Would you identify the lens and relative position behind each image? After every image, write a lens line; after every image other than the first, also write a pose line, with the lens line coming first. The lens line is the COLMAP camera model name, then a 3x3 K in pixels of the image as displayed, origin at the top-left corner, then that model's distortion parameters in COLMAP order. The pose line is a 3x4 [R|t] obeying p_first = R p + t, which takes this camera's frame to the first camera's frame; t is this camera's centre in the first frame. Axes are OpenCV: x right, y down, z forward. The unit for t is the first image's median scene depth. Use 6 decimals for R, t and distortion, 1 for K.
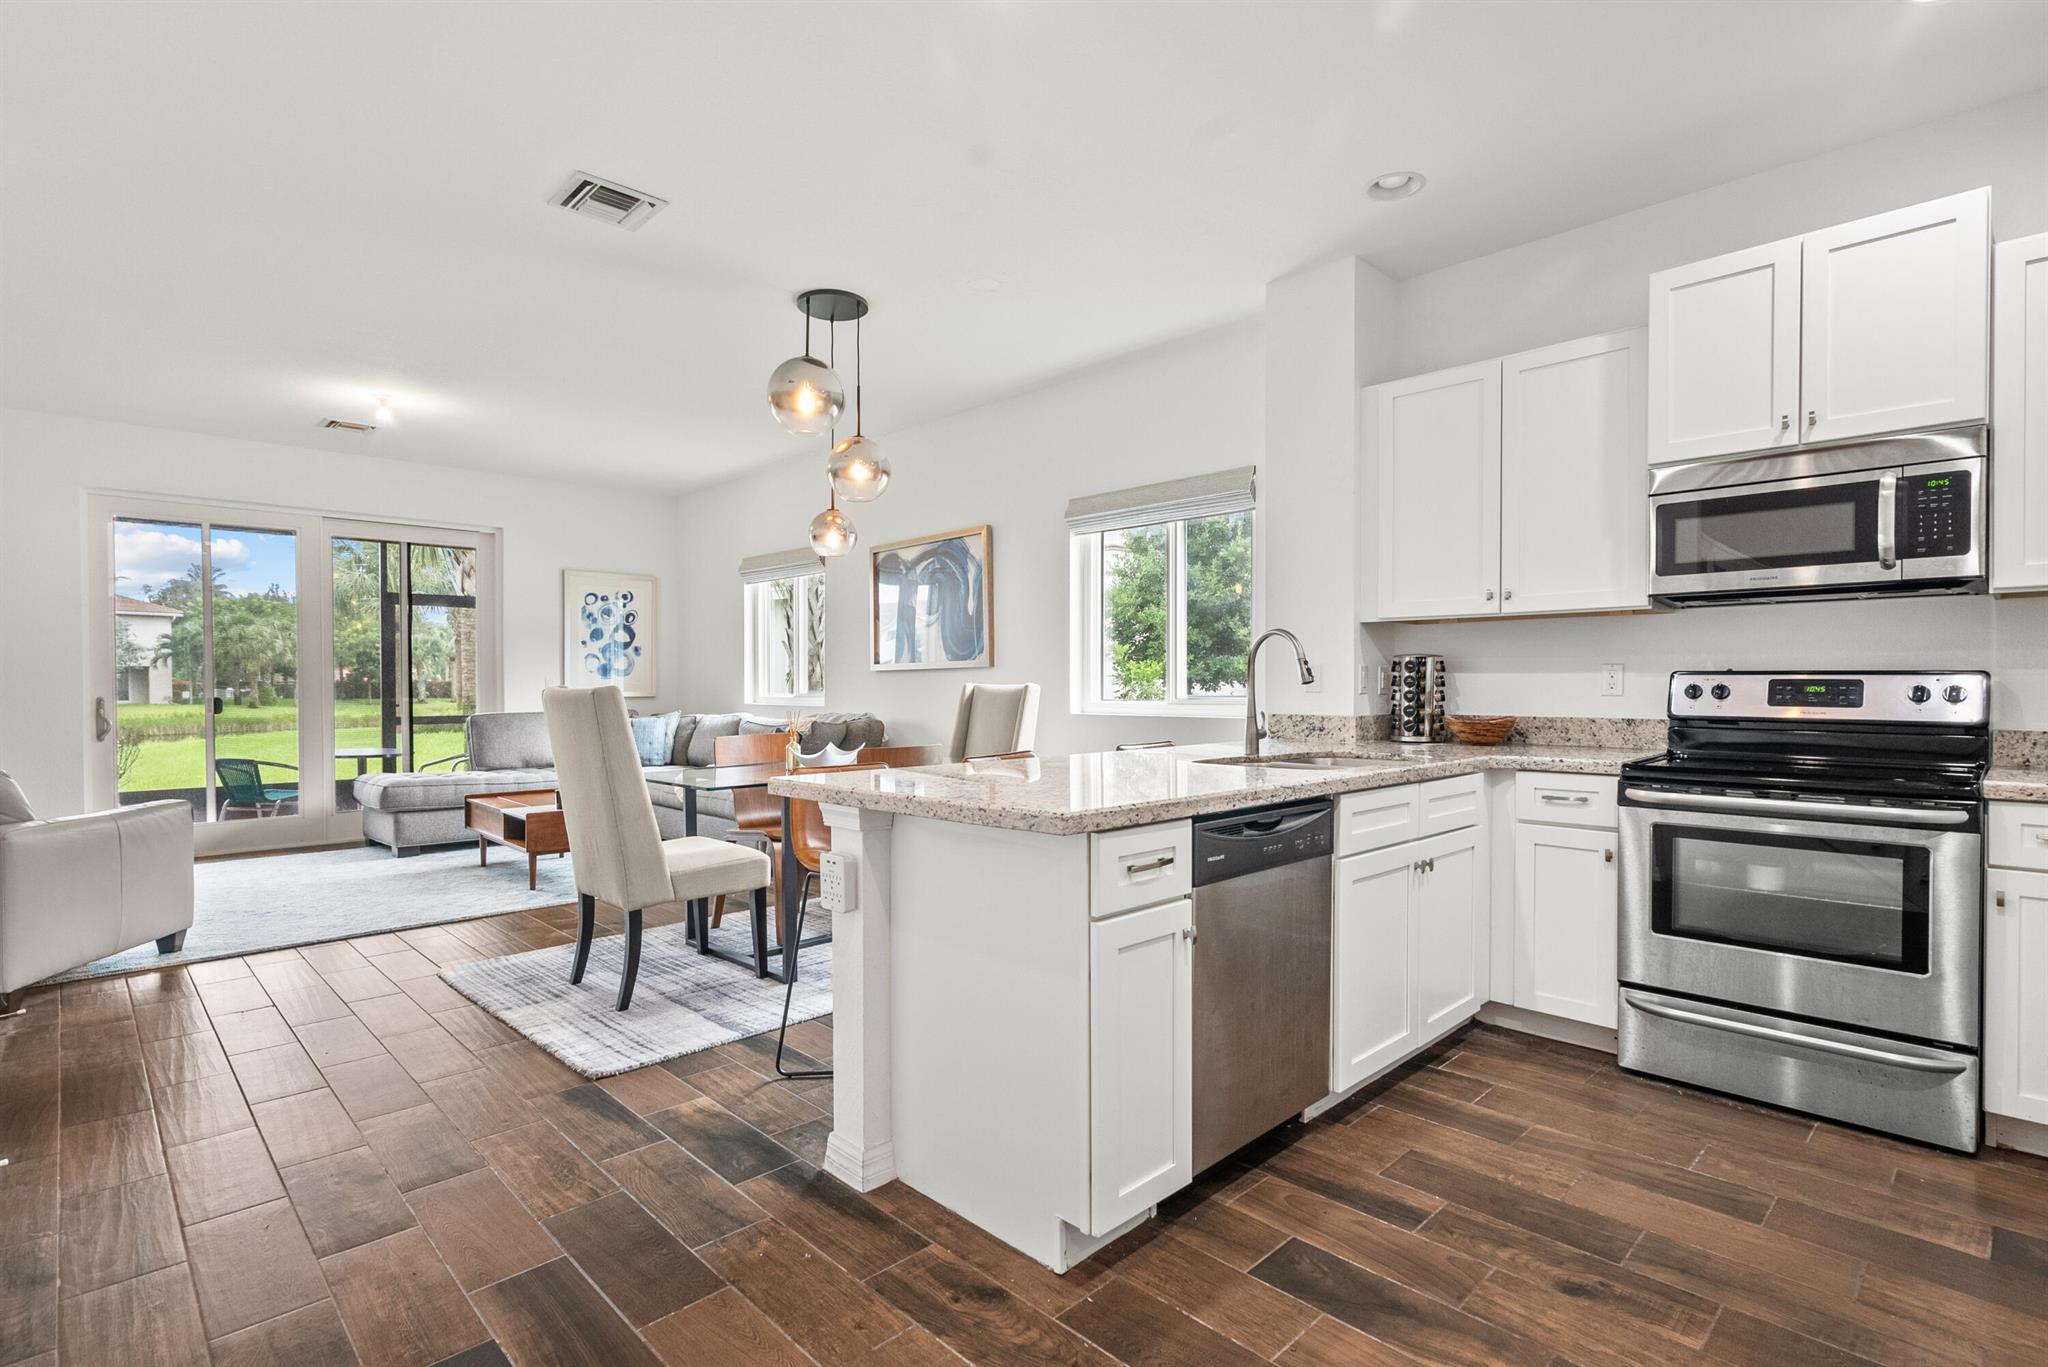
lens RADIAL K [[981.6, 0, 1024.4], [0, 981.6, 696.8], [0, 0, 1]] dist [0.002343, 0.000520]
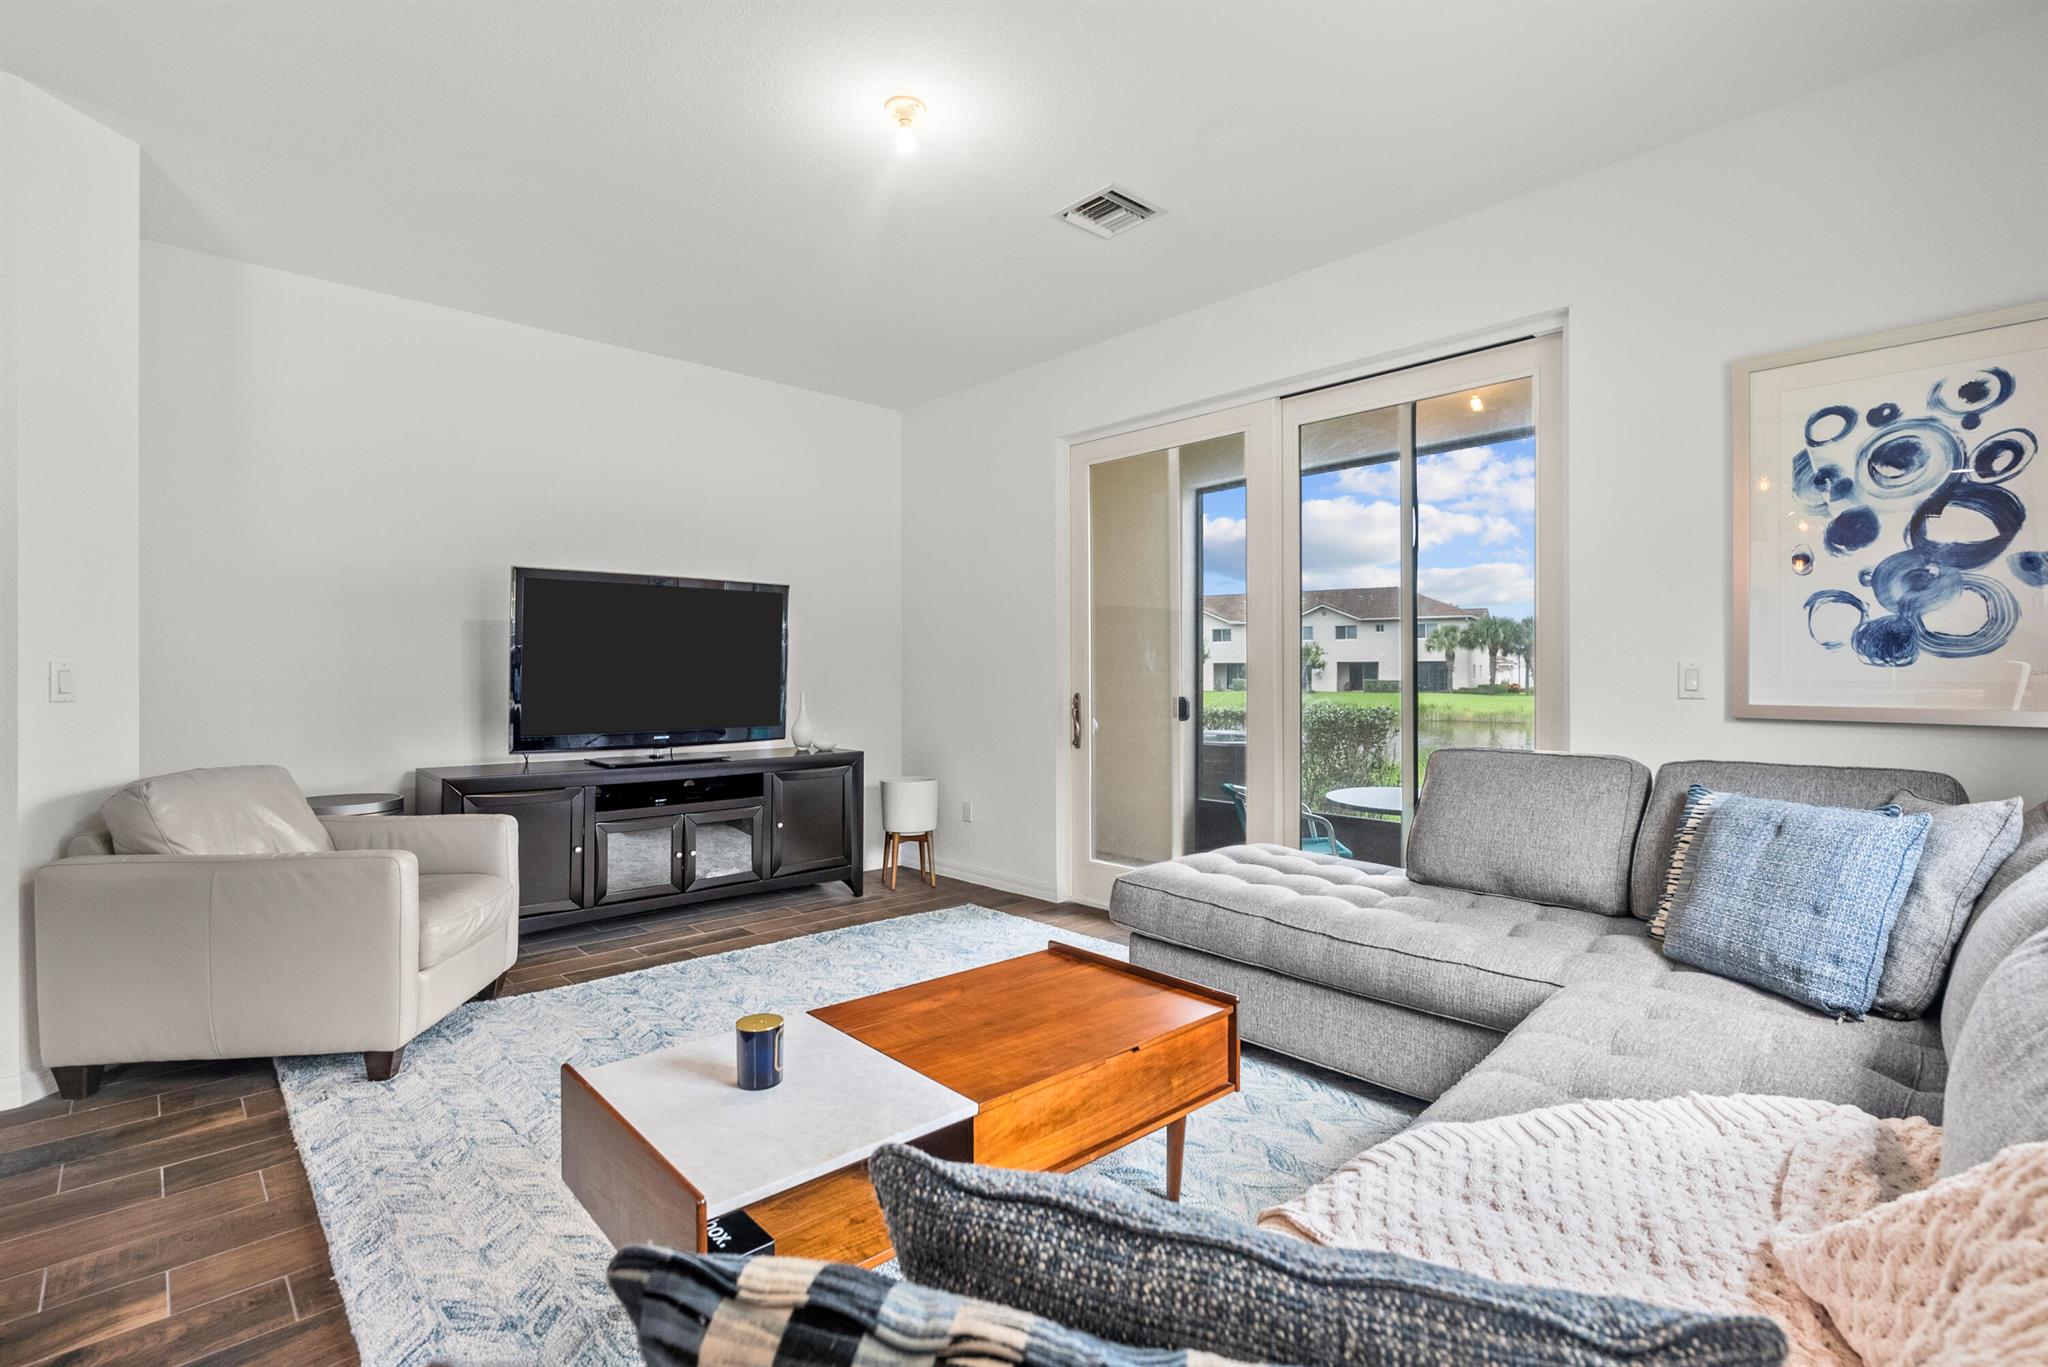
lens RADIAL K [[945.5, 0, 1024.0], [0, 945.5, 683.5], [0, 0, 1]] dist [-0.003054, -0.000231]
pose [[-0.023825, 0.012953, -0.999632, -0.278401], [-0.015039, 0.999798, 0.013314, -0.031022], [0.999603, 0.015351, -0.023625, 1.776559]]
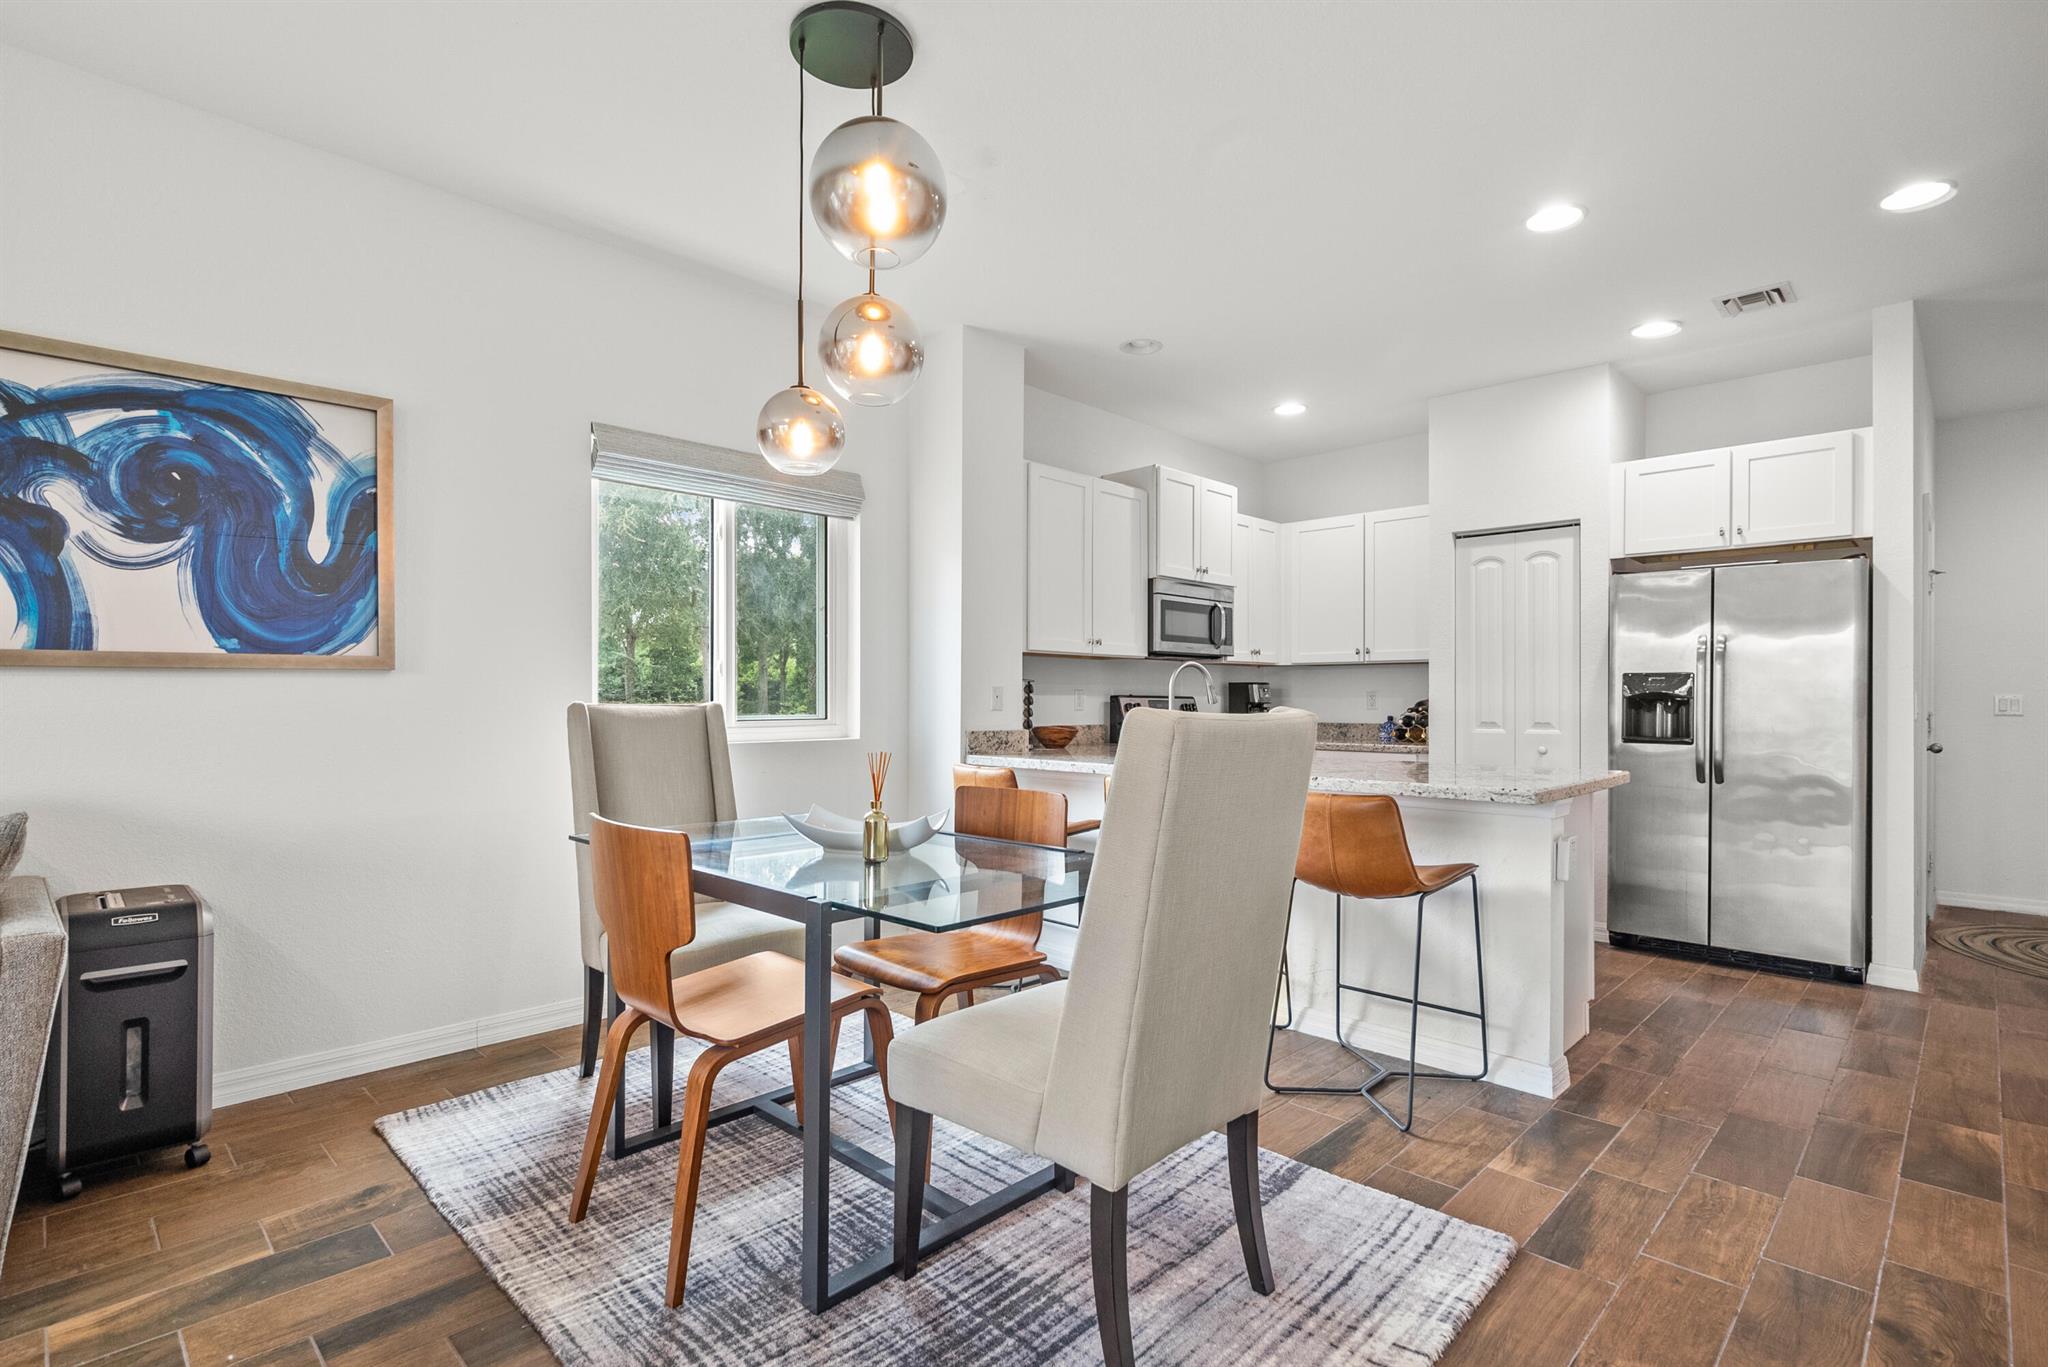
lens RADIAL K [[981.6, 0, 1024.4], [0, 981.6, 696.8], [0, 0, 1]] dist [0.002343, 0.000520]
pose [[-0.021005, 0.004667, 0.999768, -0.960555], [0.012736, 0.999909, -0.004400, -0.016252], [-0.999698, 0.012641, -0.021063, 1.138320]]
